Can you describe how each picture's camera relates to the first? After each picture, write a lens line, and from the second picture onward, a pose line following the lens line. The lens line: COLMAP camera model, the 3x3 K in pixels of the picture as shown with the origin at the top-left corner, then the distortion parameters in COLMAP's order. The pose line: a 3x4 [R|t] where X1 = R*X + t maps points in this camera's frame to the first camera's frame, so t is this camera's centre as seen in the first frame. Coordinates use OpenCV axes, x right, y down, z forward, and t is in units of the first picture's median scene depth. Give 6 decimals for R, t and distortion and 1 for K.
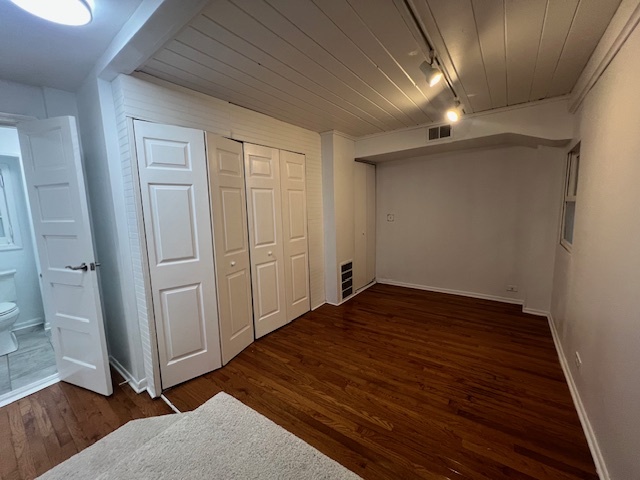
lens RADIAL K [[259.6, 0, 317.7], [0, 259.6, 239.1], [0, 0, 1]] dist [-0.000599, -0.000009]
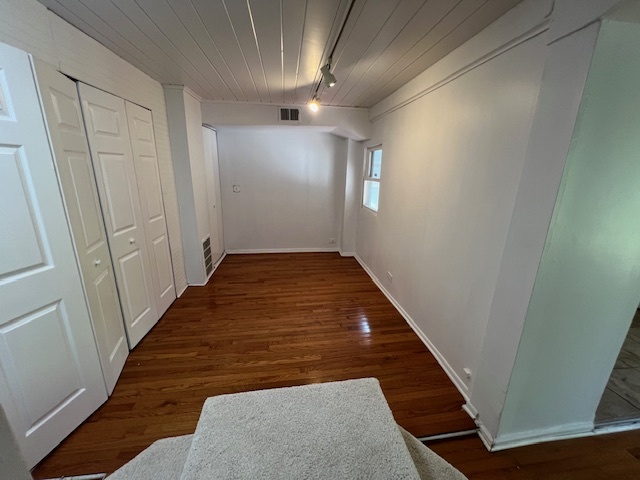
lens RADIAL K [[259.6, 0, 319.7], [0, 259.6, 239.8], [0, 0, 1]] dist [-0.000599, -0.000009]
pose [[0.713783, -0.139159, 0.686402, -0.347162], [0.043425, 0.986969, 0.154938, -0.047703], [-0.699019, -0.080785, 0.710525, 0.065257]]
